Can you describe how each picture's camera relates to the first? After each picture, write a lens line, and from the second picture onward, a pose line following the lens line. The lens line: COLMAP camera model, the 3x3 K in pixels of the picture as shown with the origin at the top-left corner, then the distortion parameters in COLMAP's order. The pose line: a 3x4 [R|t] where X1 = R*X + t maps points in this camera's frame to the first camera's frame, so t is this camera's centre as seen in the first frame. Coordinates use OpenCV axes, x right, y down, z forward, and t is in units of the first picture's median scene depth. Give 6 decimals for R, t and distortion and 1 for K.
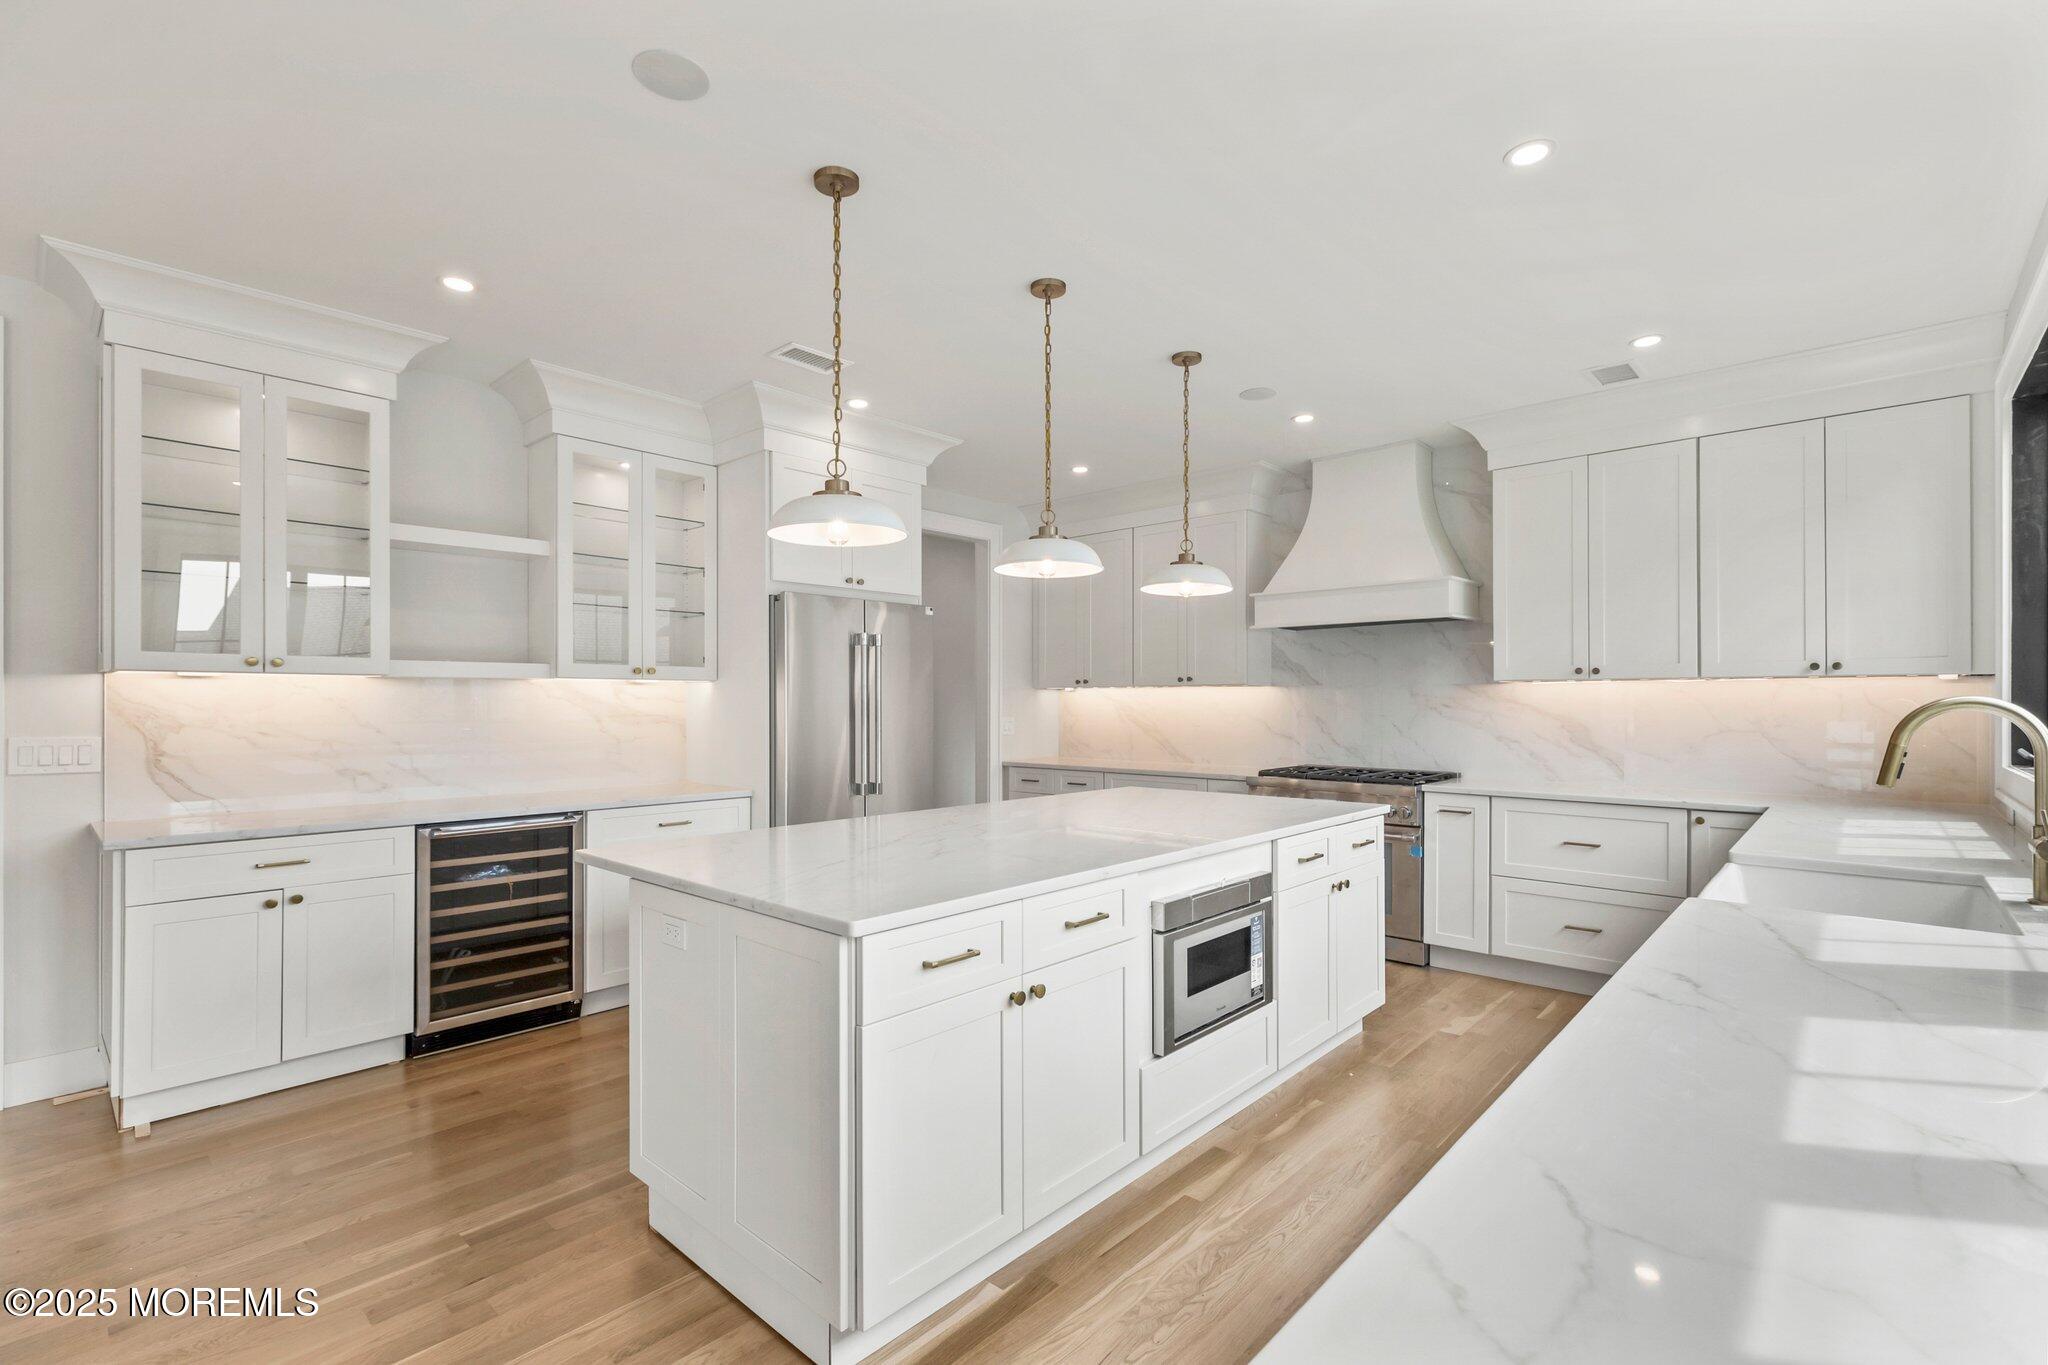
lens RADIAL K [[919.1, 0, 1022.4], [0, 919.1, 695.0], [0, 0, 1]] dist [0.000701, 0.000259]
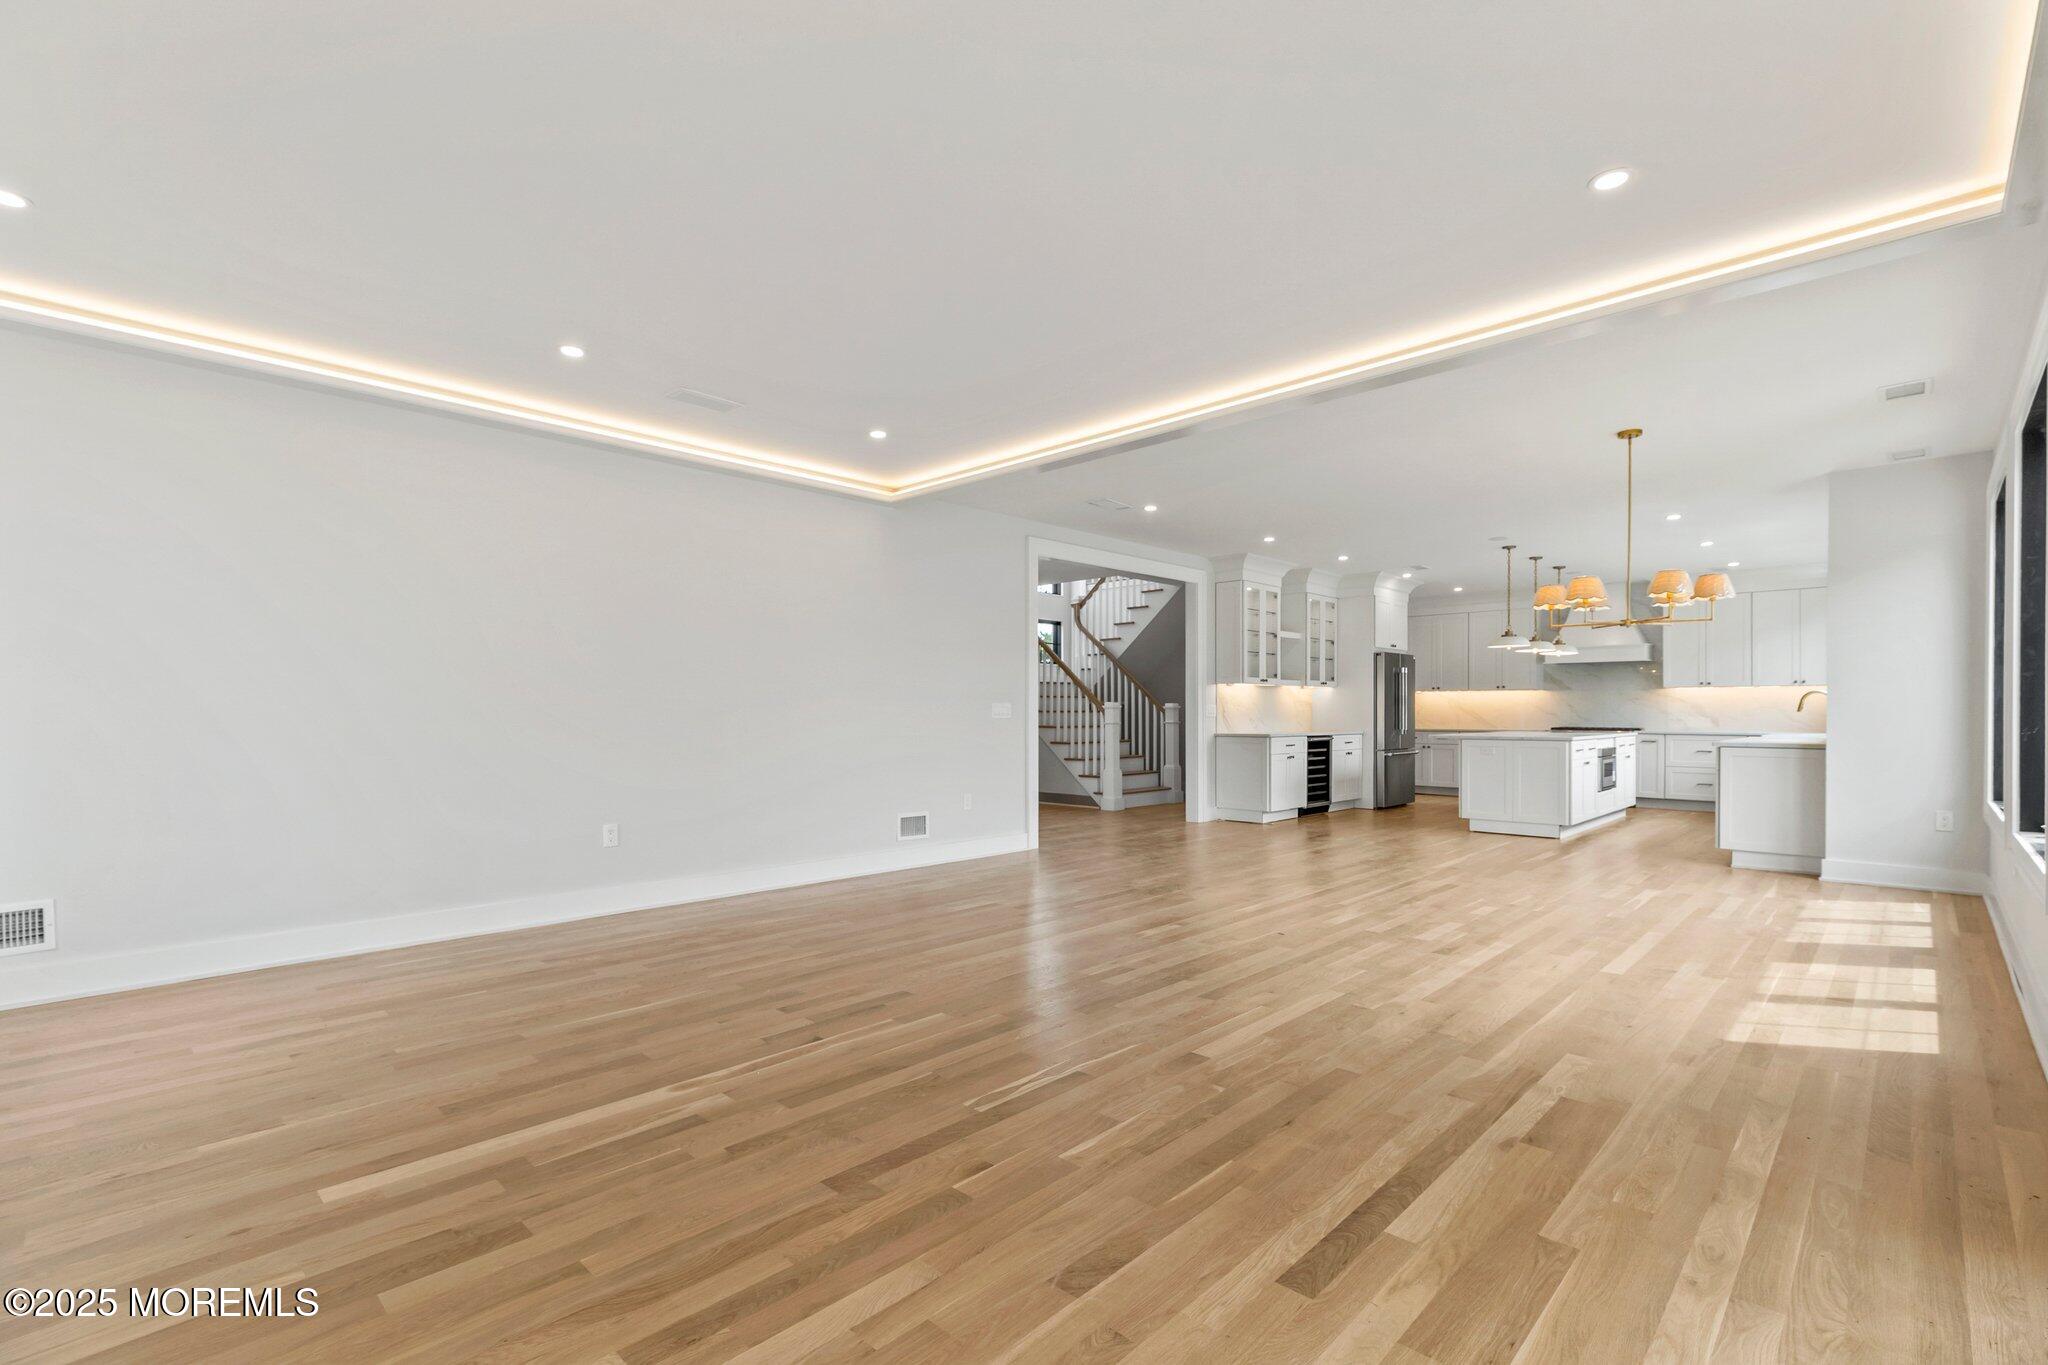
lens RADIAL K [[919.1, 0, 1022.4], [0, 919.1, 695.0], [0, 0, 1]] dist [0.000701, 0.000259]
pose [[0.999781, 0.000098, -0.020944, -1.177721], [-0.000316, 0.999946, -0.010413, 0.032408], [0.020942, 0.010417, 0.999726, -1.524249]]
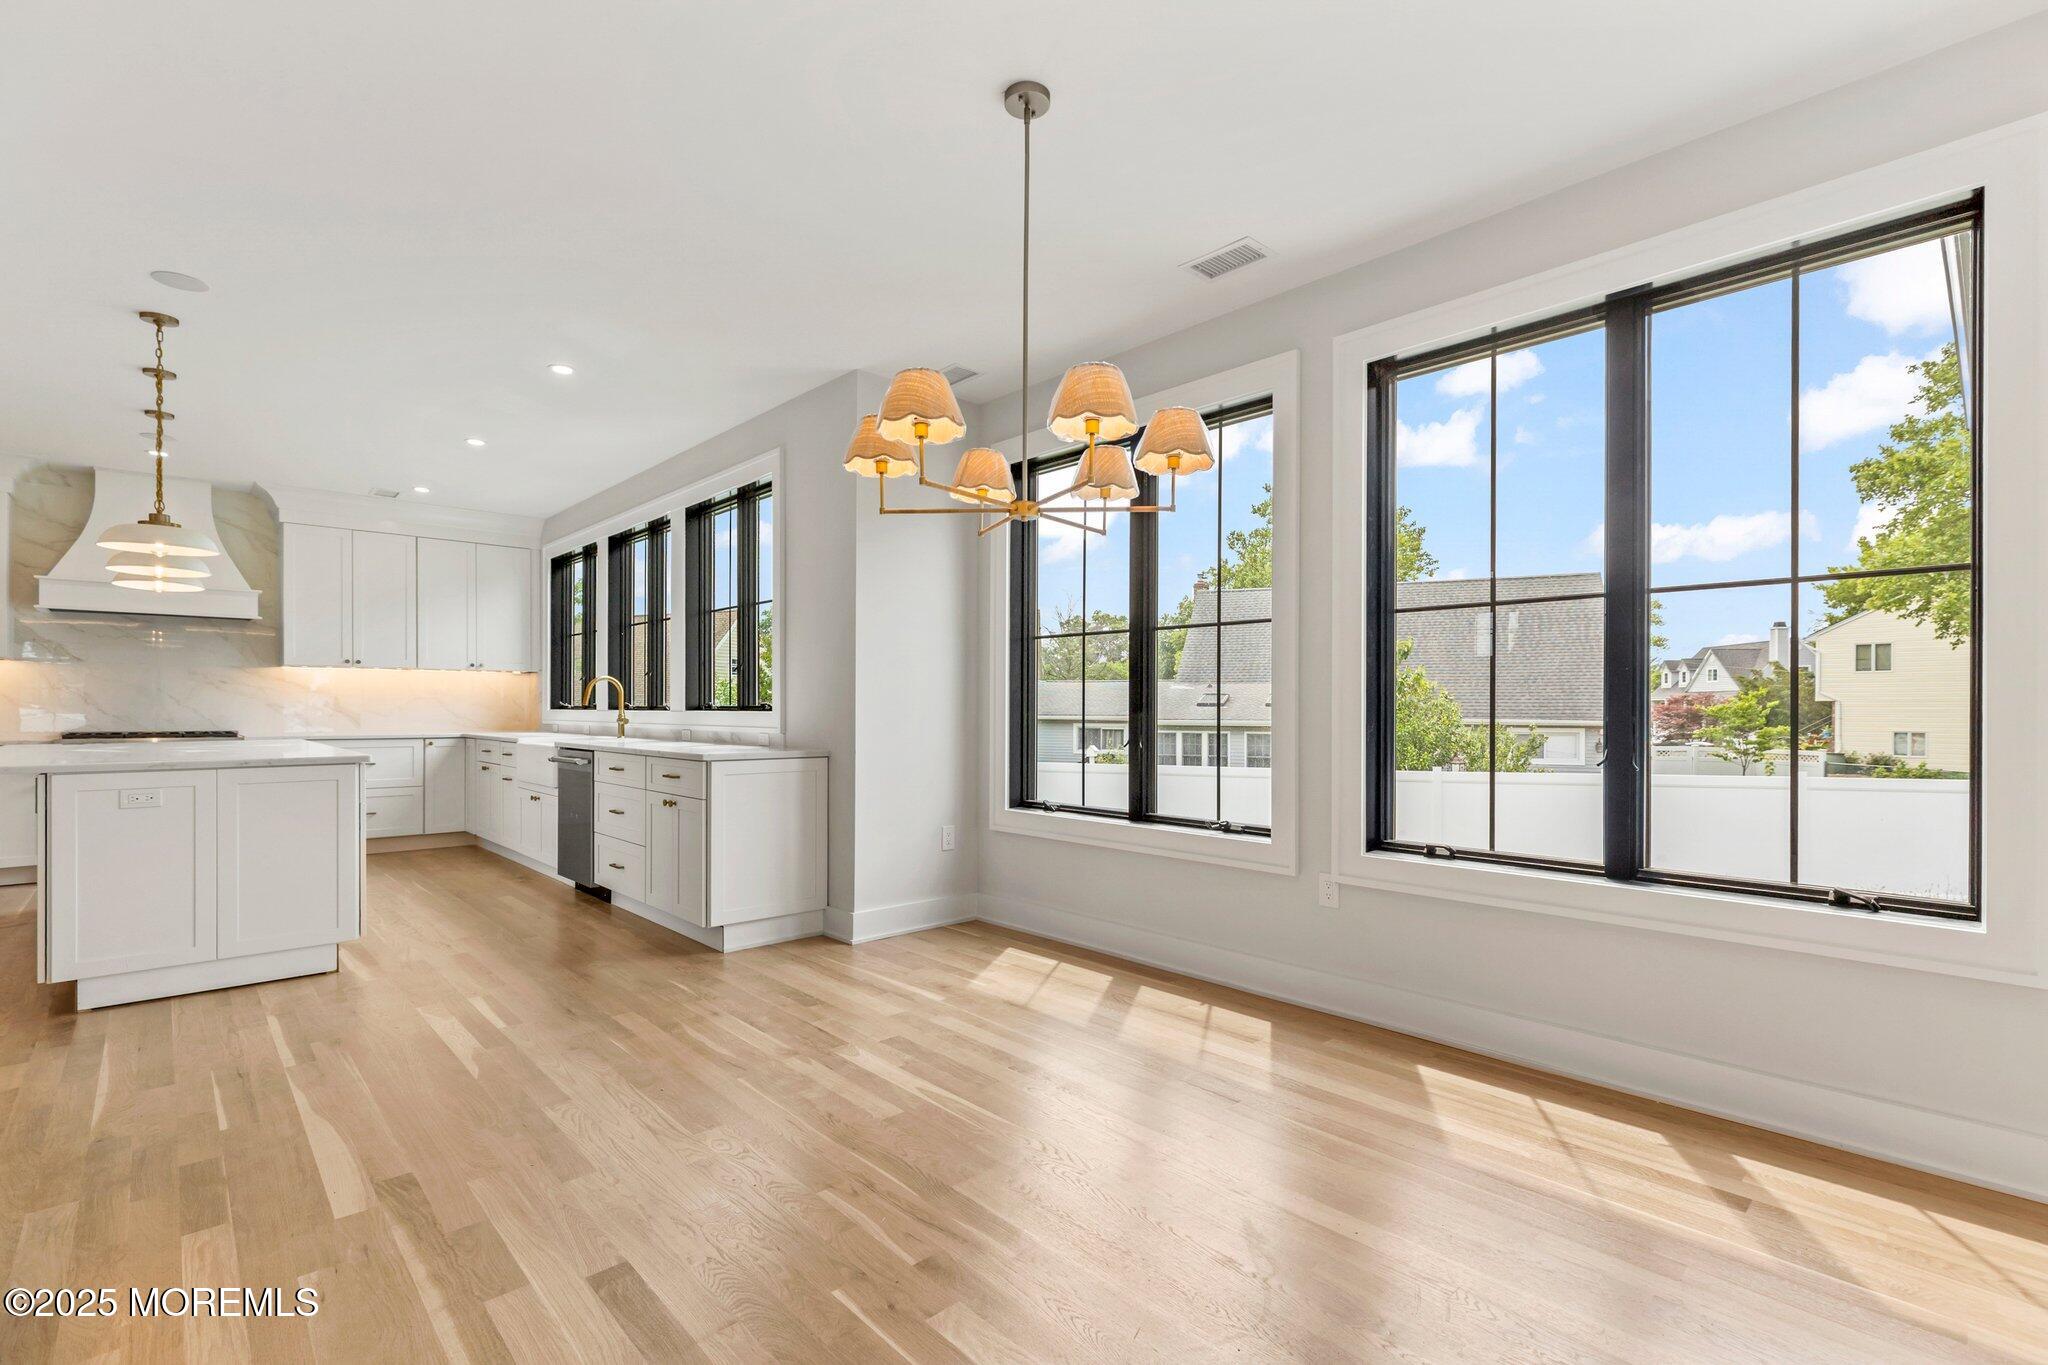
lens RADIAL K [[916.4, 0, 1034.7], [0, 916.4, 723.9], [0, 0, 1]] dist [0.012908, 0.000032]
pose [[0.063892, -0.017995, 0.997795, -0.958600], [-0.010735, 0.999767, 0.018718, 0.041893], [-0.997899, -0.011908, 0.063684, -0.325105]]
